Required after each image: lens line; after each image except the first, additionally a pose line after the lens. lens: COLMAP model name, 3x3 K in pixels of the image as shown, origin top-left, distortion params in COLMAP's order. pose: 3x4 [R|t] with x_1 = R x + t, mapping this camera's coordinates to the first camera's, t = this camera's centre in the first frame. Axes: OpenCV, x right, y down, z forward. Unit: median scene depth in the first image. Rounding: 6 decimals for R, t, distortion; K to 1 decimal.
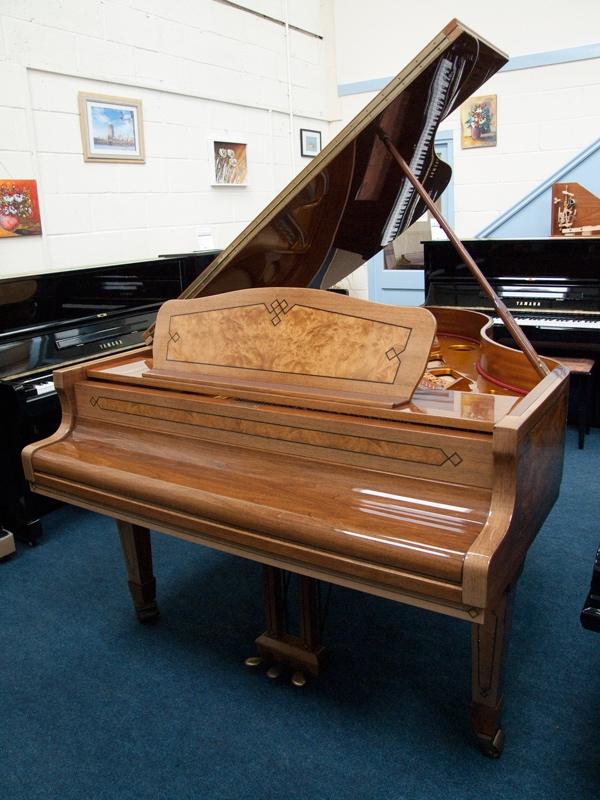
lens RADIAL K [[649.0, 0, 292.7], [0, 649.0, 405.2], [0, 0, 1]] dist [-0.180003, 0.131940]
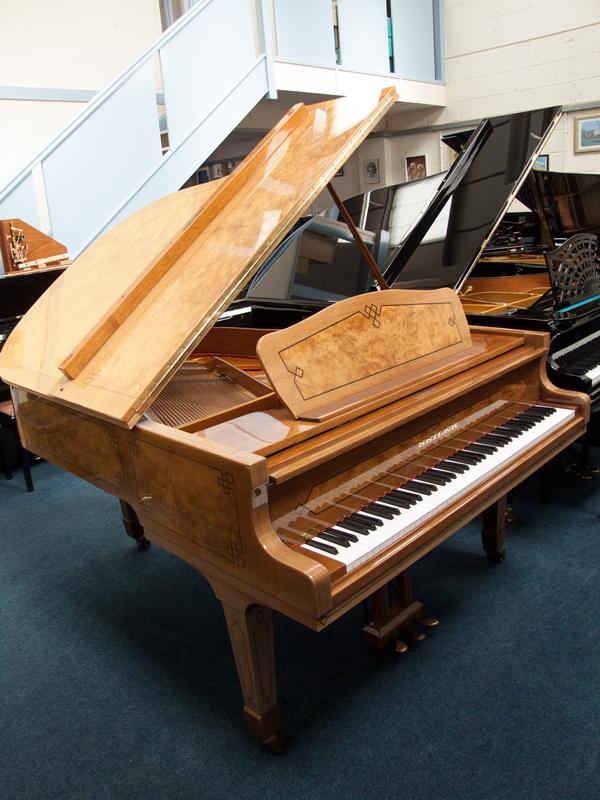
lens RADIAL K [[649.0, 0, 292.7], [0, 649.0, 405.2], [0, 0, 1]] dist [-0.180003, 0.131940]
pose [[0.200002, -0.261502, 0.944254, -1.017748], [0.336191, 0.923534, 0.184555, -0.228952], [-0.920312, 0.280539, 0.272623, 0.791326]]
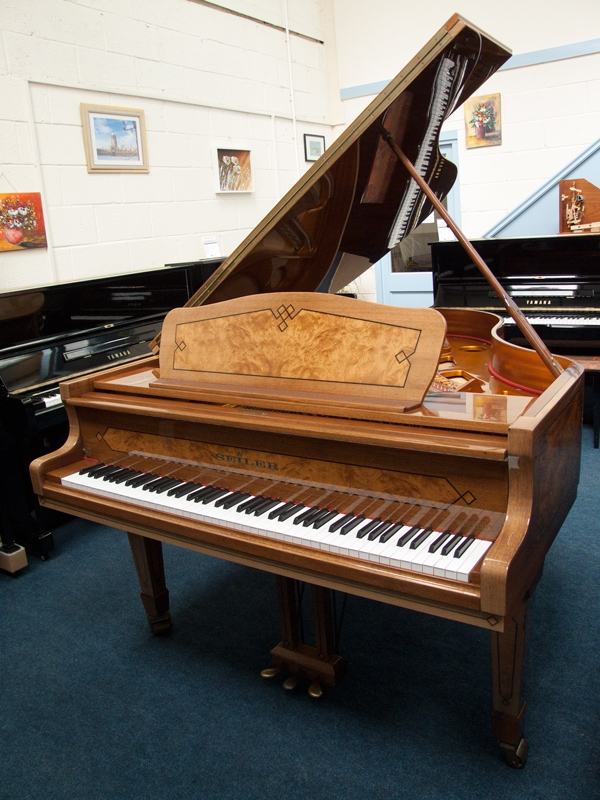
lens RADIAL K [[649.0, 0, 292.7], [0, 649.0, 405.2], [0, 0, 1]] dist [-0.180003, 0.131940]
pose [[0.999496, -0.026365, -0.017696, 0.003014], [0.026196, 0.999610, -0.009676, -0.000568], [0.017944, 0.009208, 0.999797, 0.015673]]
